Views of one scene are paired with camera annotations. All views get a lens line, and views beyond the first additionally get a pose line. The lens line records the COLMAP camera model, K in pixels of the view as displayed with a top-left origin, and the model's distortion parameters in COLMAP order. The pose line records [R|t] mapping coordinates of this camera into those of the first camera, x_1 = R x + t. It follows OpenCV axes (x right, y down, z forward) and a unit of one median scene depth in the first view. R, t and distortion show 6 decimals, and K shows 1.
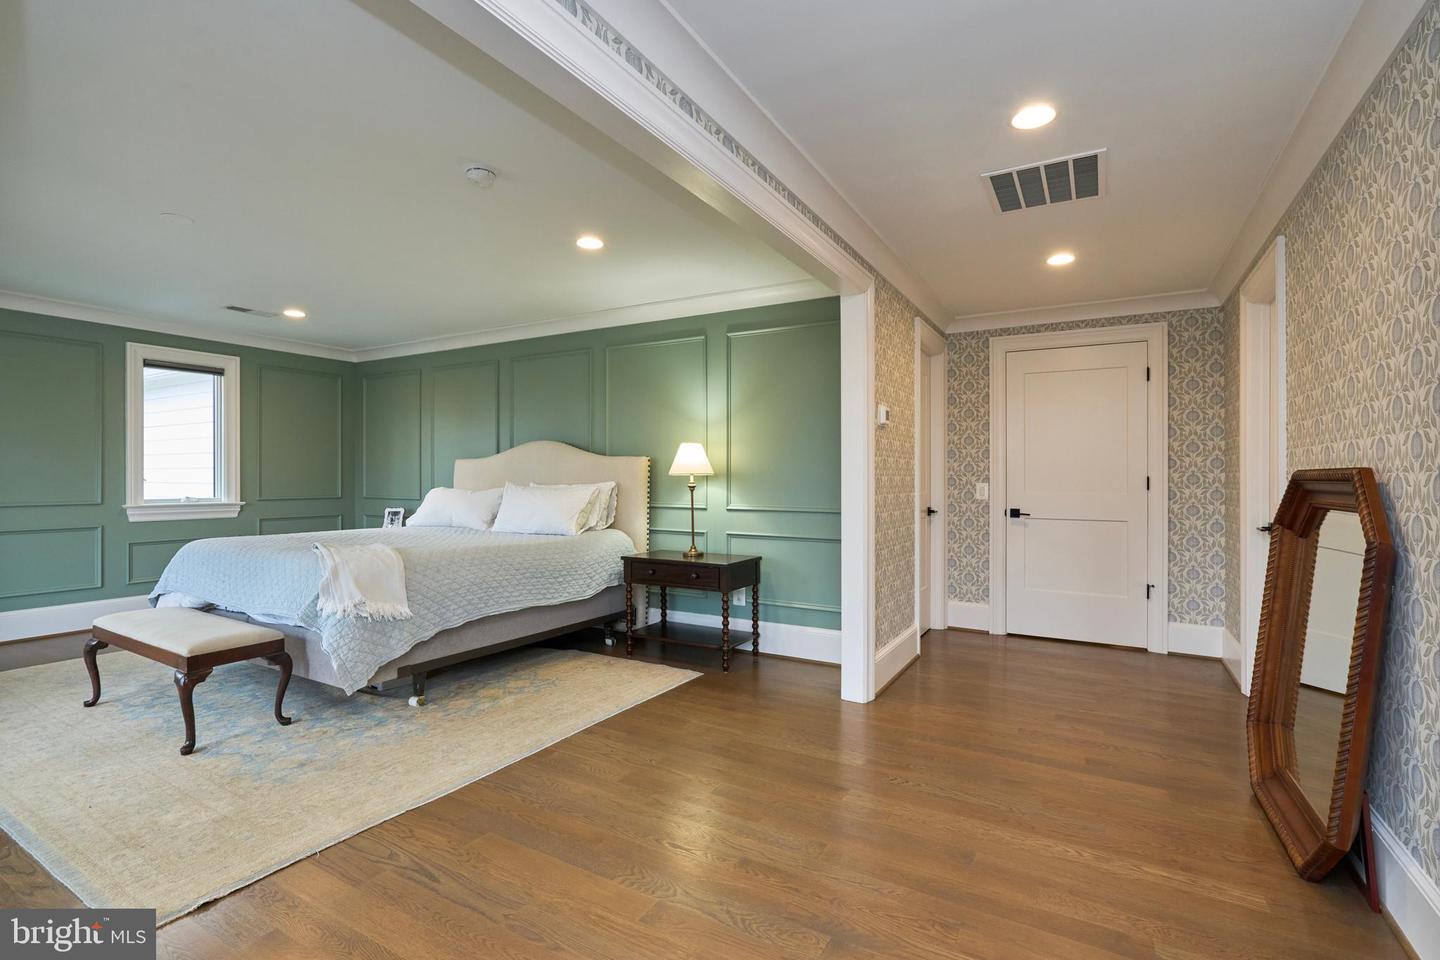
lens RADIAL K [[664.1, 0, 720.0], [0, 664.1, 480.0], [0, 0, 1]] dist [-0.017341, 0.001457]
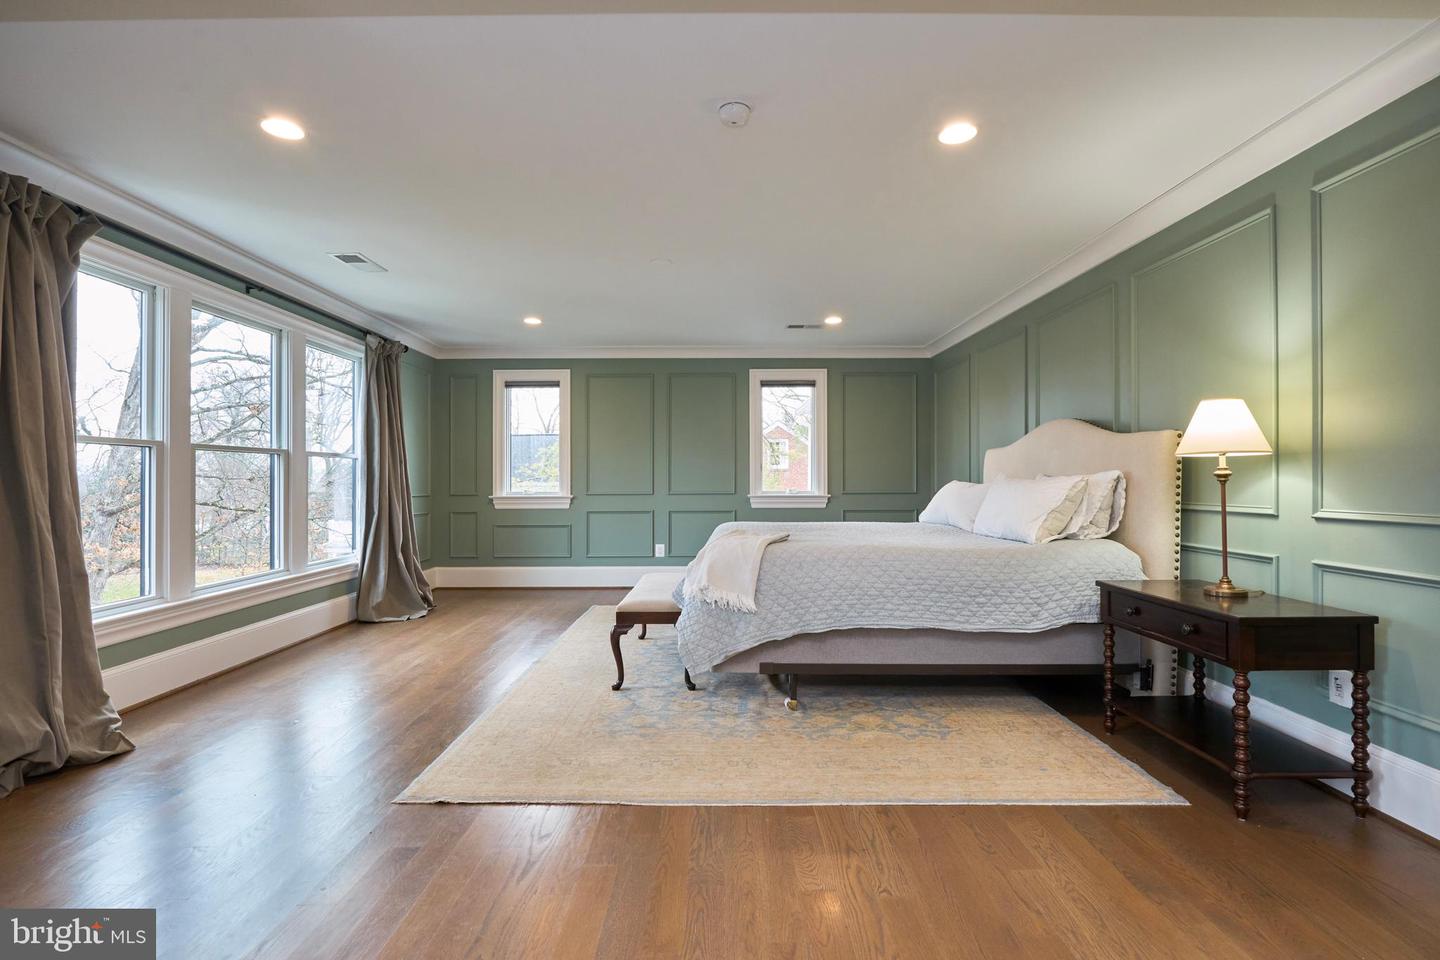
lens RADIAL K [[664.1, 0, 720.0], [0, 664.1, 480.0], [0, 0, 1]] dist [-0.017341, 0.001457]
pose [[0.501777, -0.004263, -0.864986, 0.249515], [0.001749, 0.999991, -0.003914, 0.016728], [0.864995, 0.000451, 0.501780, 0.359012]]
